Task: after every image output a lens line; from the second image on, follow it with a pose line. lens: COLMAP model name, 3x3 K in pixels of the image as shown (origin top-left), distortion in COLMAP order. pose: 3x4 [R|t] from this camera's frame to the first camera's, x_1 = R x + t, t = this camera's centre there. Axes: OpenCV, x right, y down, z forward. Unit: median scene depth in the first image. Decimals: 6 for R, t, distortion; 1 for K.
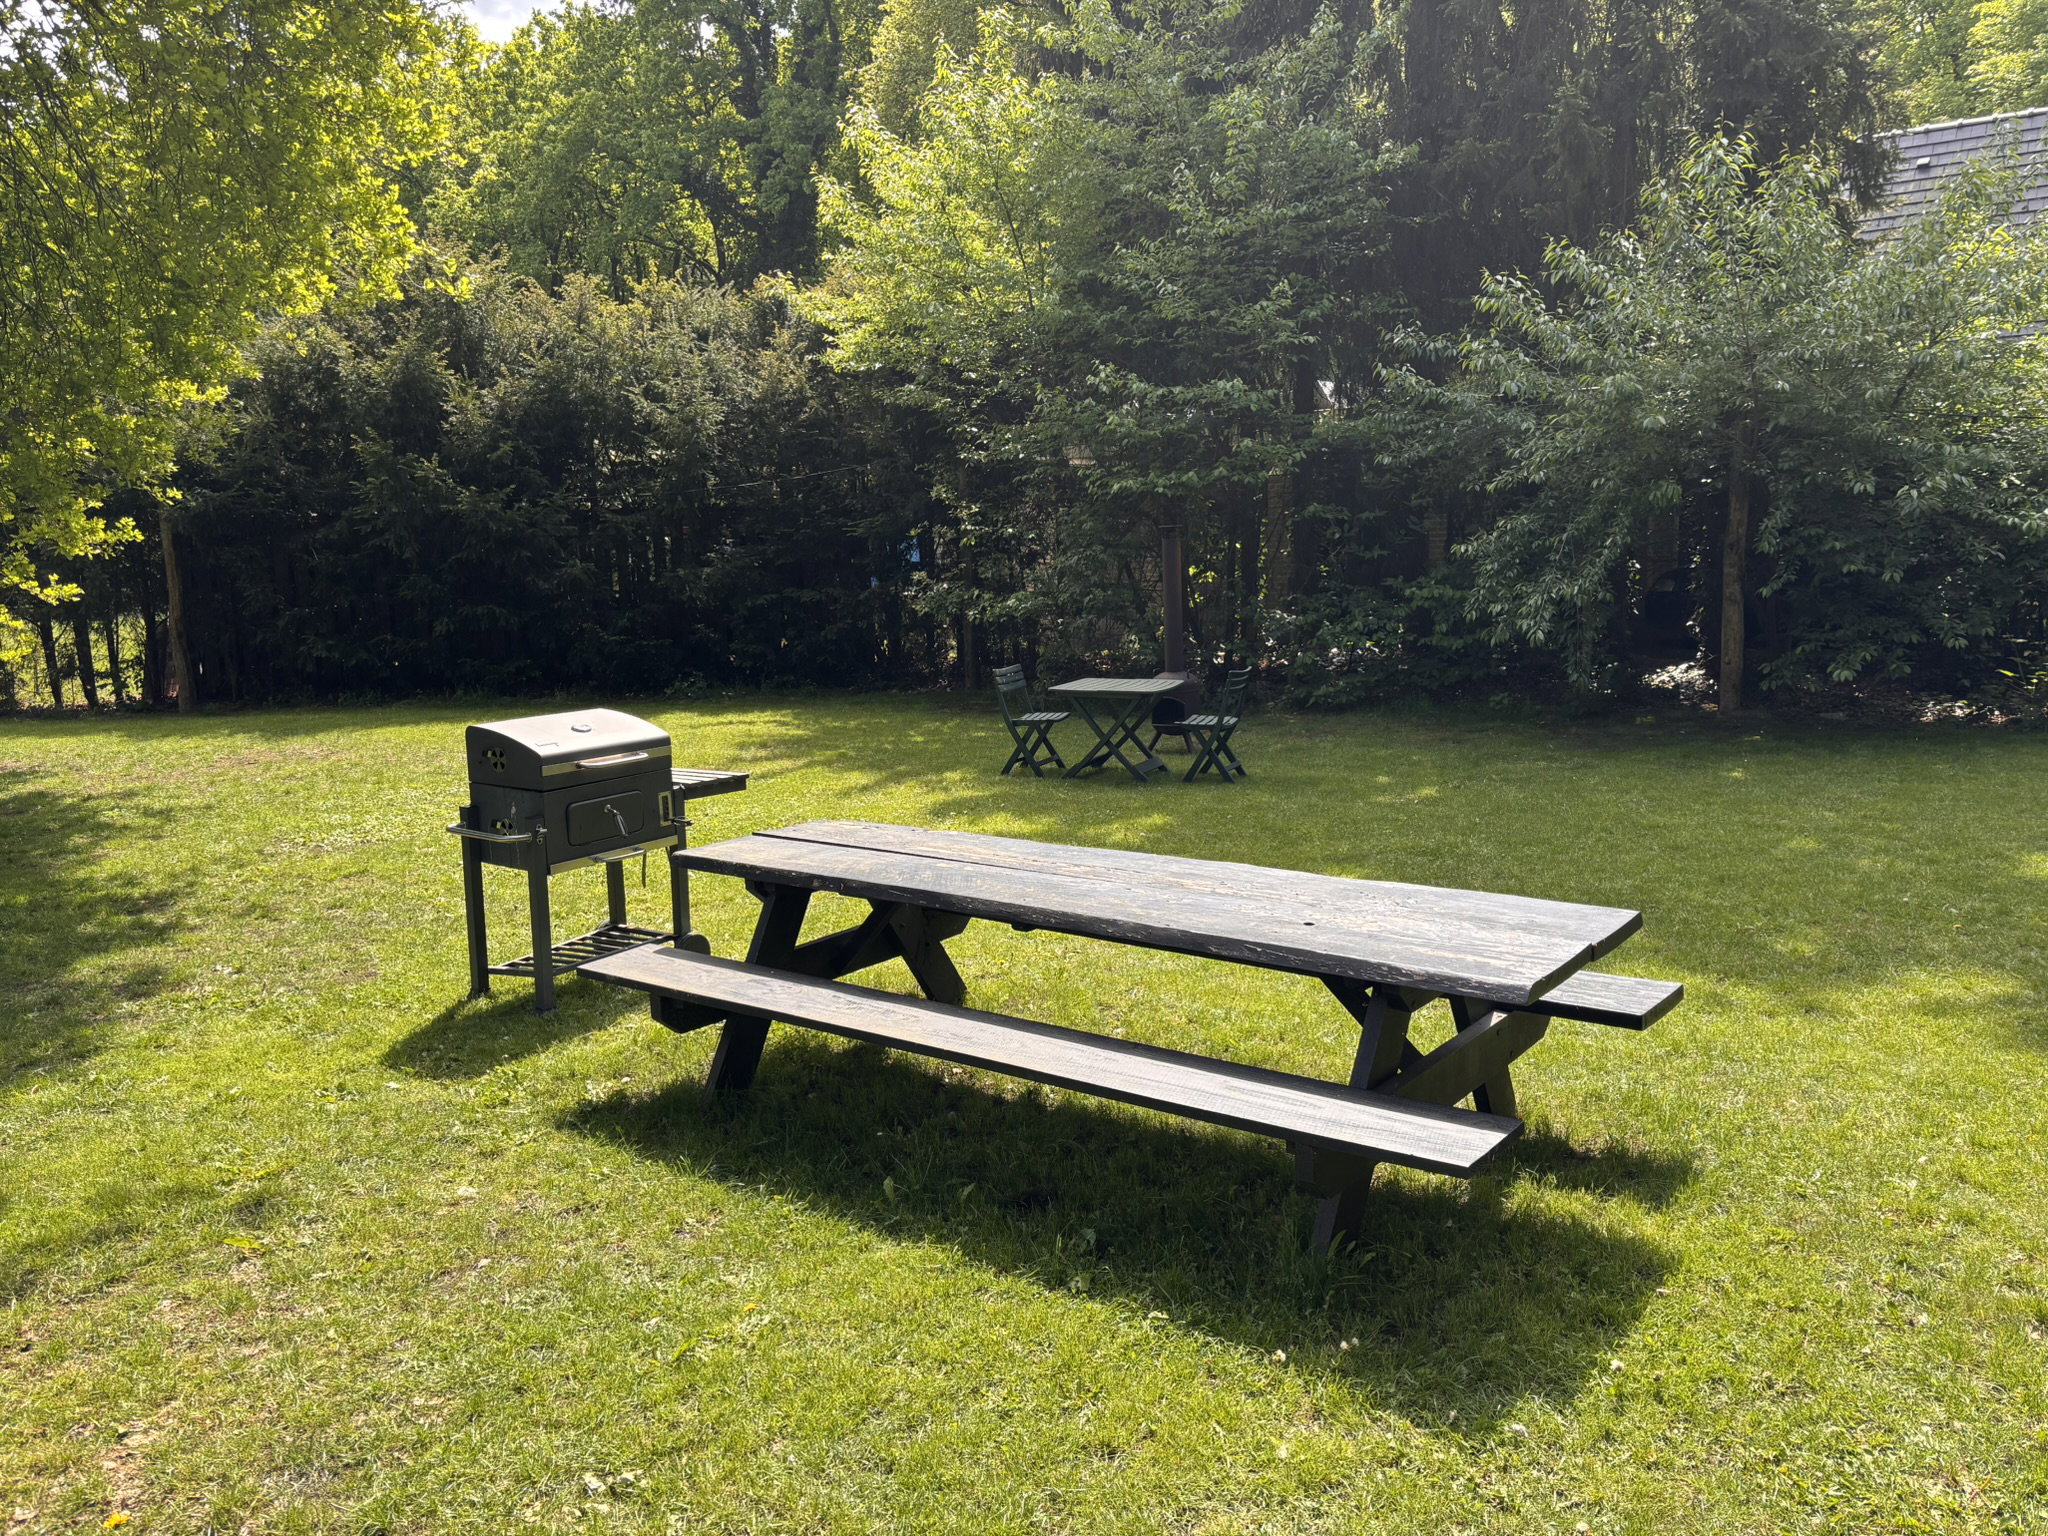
lens RADIAL K [[1552.2, 0, 1024.1], [0, 1552.2, 767.4], [0, 0, 1]] dist [0.037392, -0.031411]
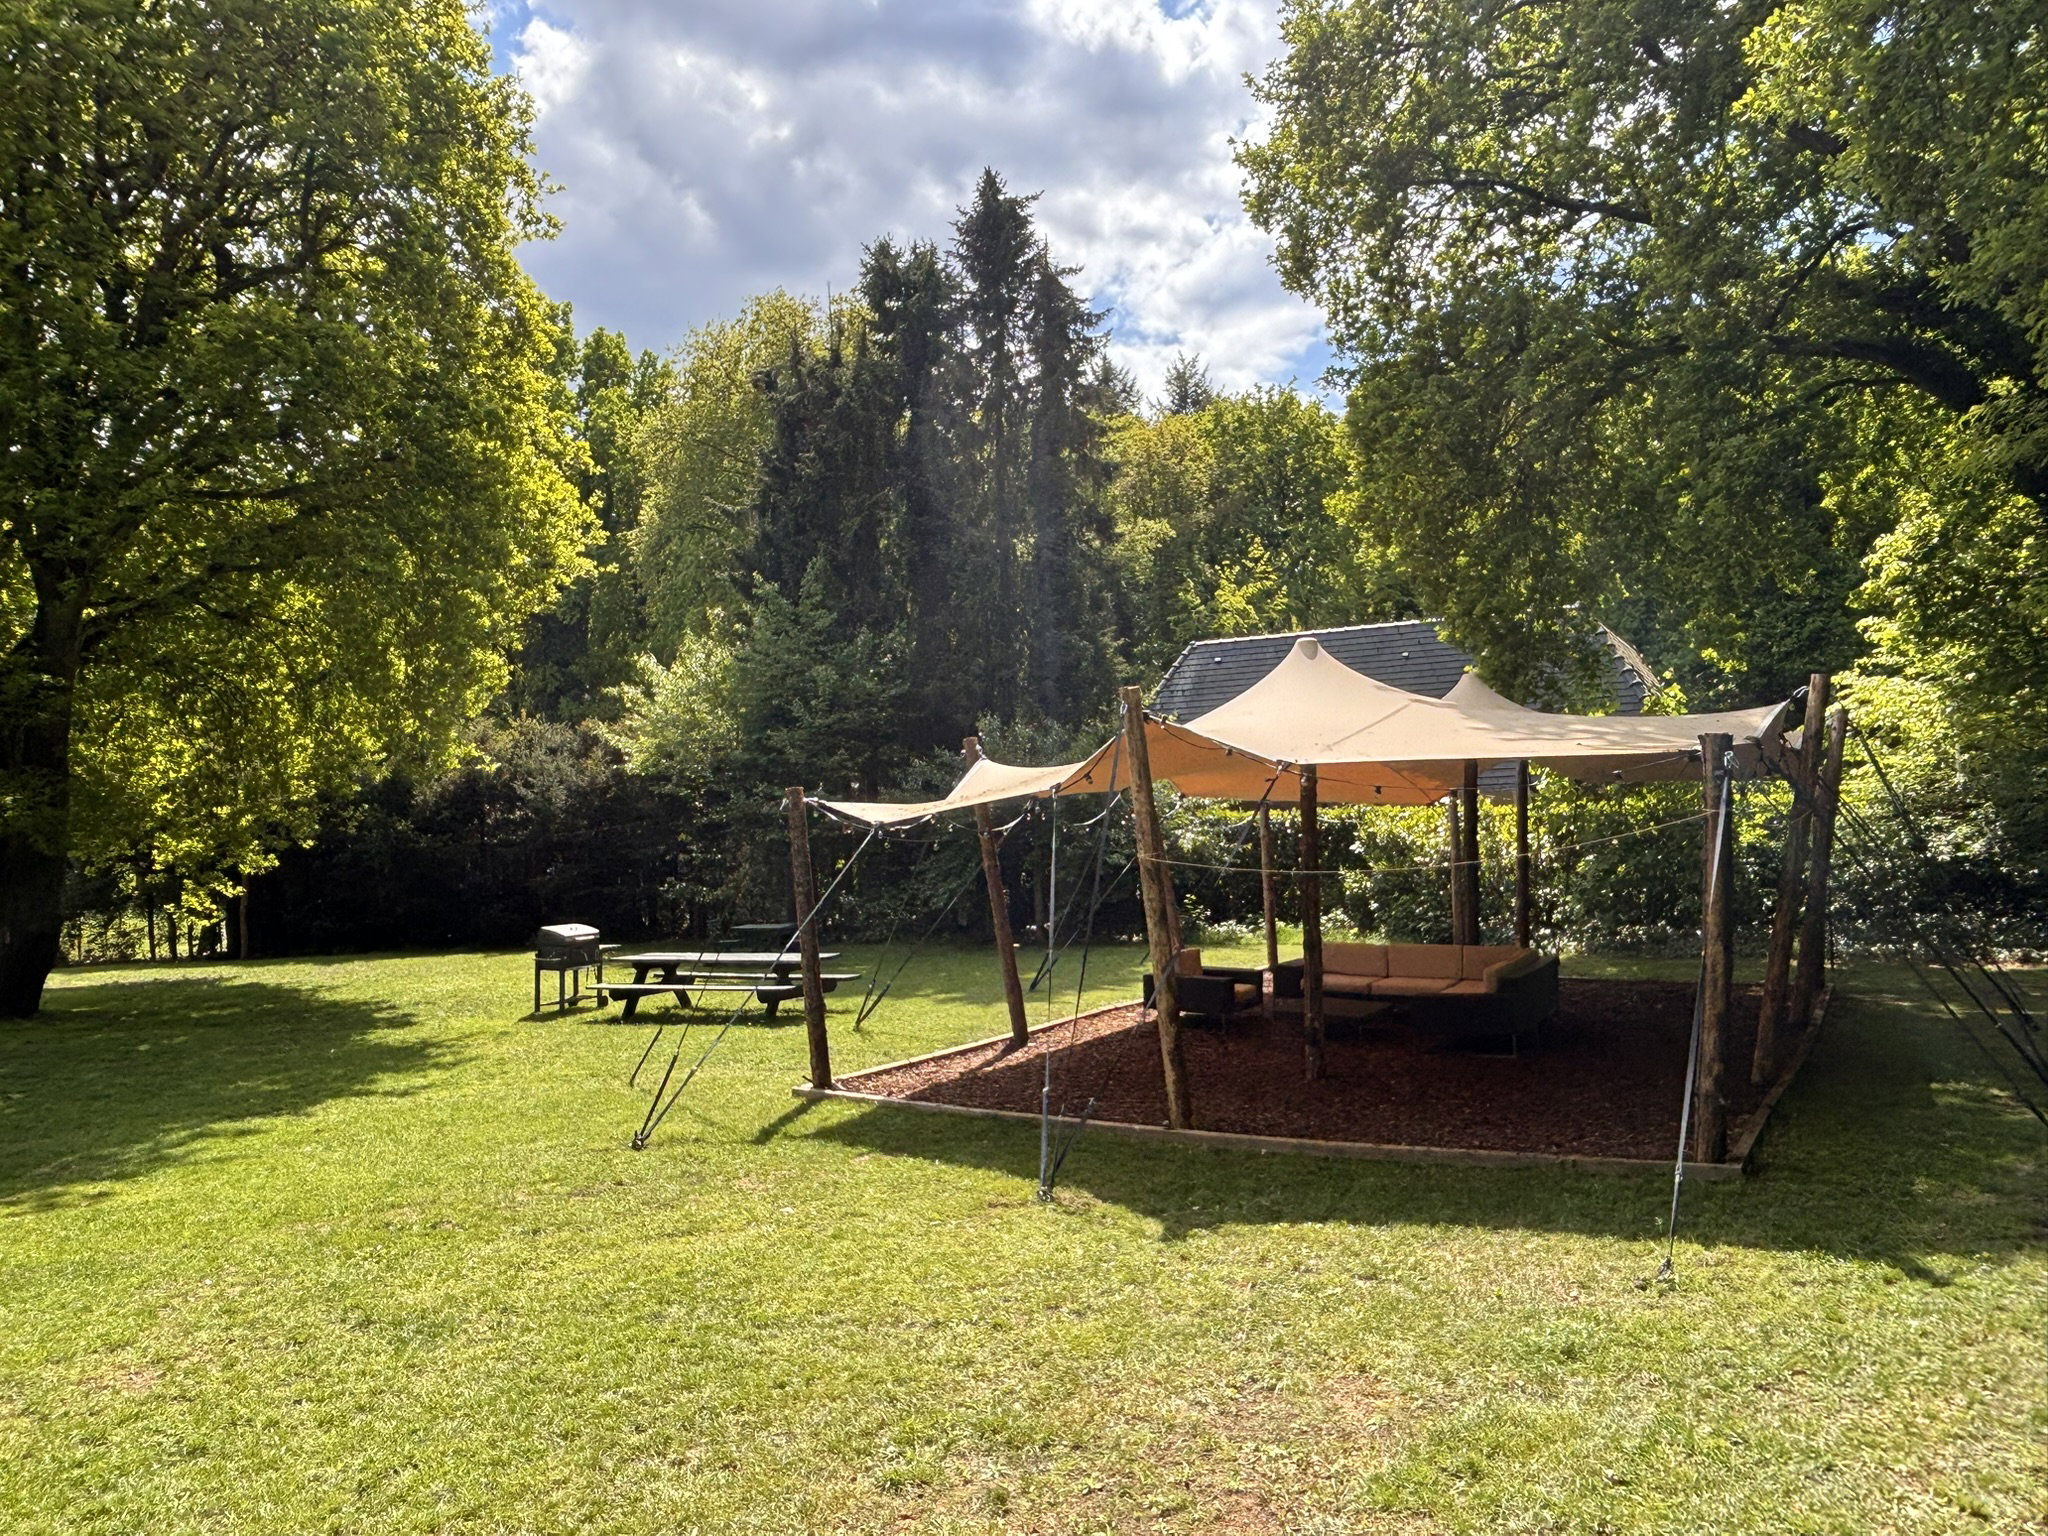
lens RADIAL K [[1422.7, 0, 1024.0], [0, 1422.7, 768.4], [0, 0, 1]] dist [0.023462, -0.001455]
pose [[0.981133, 0.008470, 0.193147, 0.019661], [0.029862, 0.980412, -0.194683, 0.099440], [-0.191013, 0.196778, 0.961661, -0.809331]]
